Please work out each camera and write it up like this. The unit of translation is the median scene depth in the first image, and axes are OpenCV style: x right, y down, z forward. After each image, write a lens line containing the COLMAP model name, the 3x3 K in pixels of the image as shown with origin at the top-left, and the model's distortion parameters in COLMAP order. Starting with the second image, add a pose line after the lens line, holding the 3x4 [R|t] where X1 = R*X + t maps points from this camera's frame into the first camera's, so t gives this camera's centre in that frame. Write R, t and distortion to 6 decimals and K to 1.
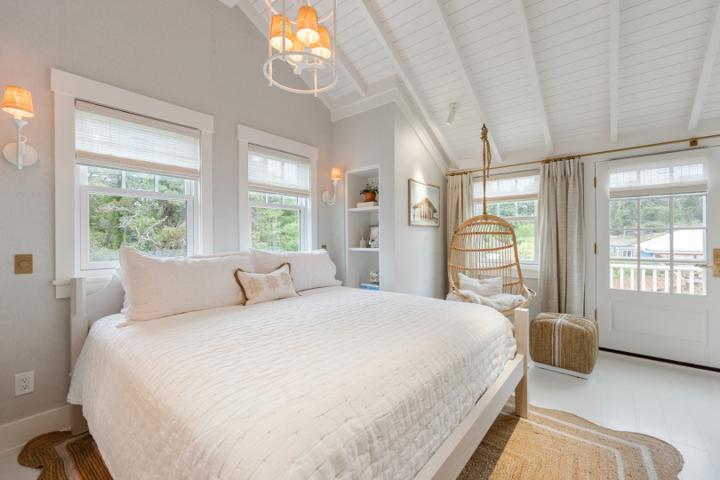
lens RADIAL K [[305.4, 0, 360.0], [0, 305.4, 240.0], [0, 0, 1]] dist [-0.001896, 0.000341]
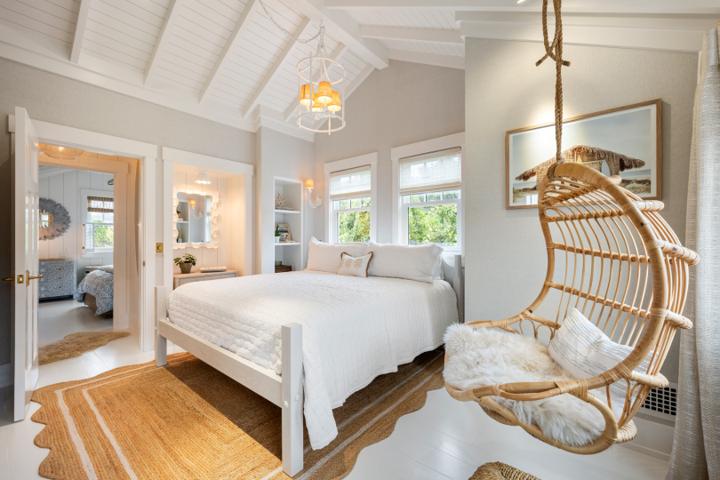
lens RADIAL K [[305.4, 0, 360.0], [0, 305.4, 240.0], [0, 0, 1]] dist [-0.001896, 0.000341]
pose [[-0.019621, 0.006031, -0.999789, 0.946105], [-0.006675, 0.999959, 0.006163, 0.015954], [0.999785, 0.006794, -0.019580, 0.887733]]
